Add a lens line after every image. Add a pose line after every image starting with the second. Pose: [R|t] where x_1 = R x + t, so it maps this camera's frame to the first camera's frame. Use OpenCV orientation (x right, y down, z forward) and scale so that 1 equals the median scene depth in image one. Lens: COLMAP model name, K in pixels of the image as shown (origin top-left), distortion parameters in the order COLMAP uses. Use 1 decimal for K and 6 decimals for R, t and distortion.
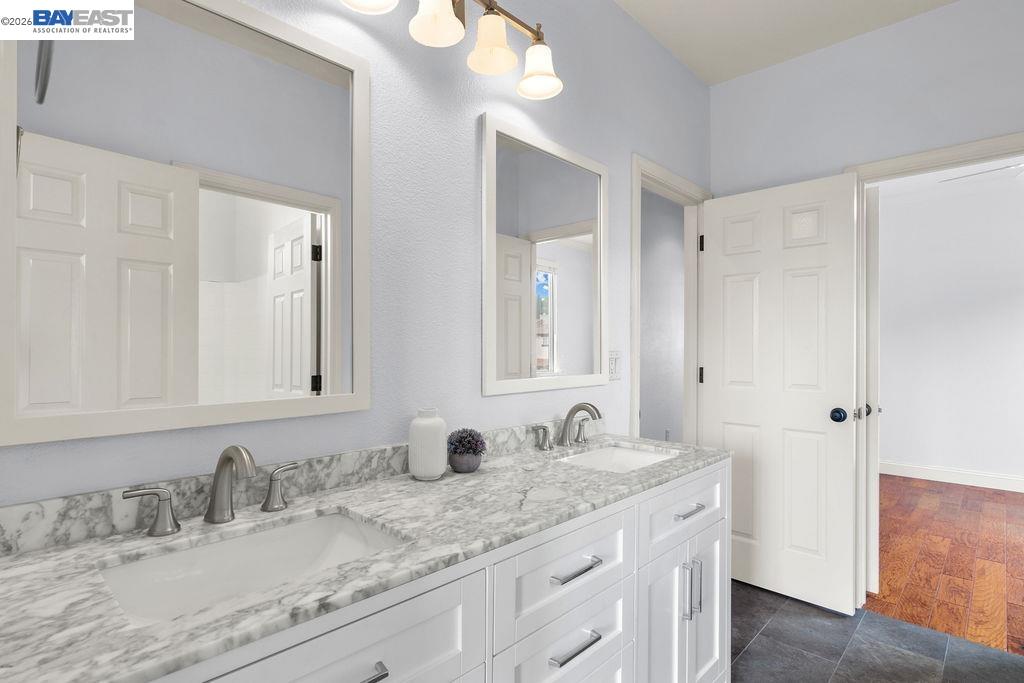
lens RADIAL K [[527.4, 0, 511.1], [0, 527.4, 350.5], [0, 0, 1]] dist [-0.003568, 0.000097]
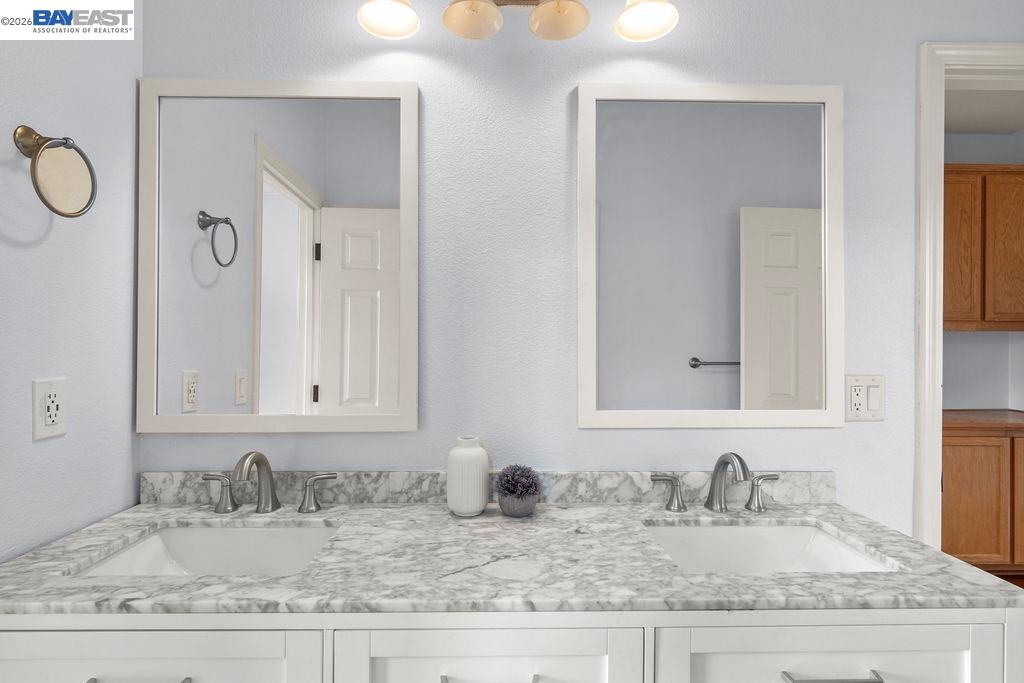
lens RADIAL K [[527.4, 0, 511.1], [0, 527.4, 350.5], [0, 0, 1]] dist [-0.003568, 0.000097]
pose [[0.700211, 0.000801, -0.713935, 0.603780], [-0.004499, 0.999984, -0.003291, -0.040266], [0.713921, 0.005517, 0.700204, 0.458473]]
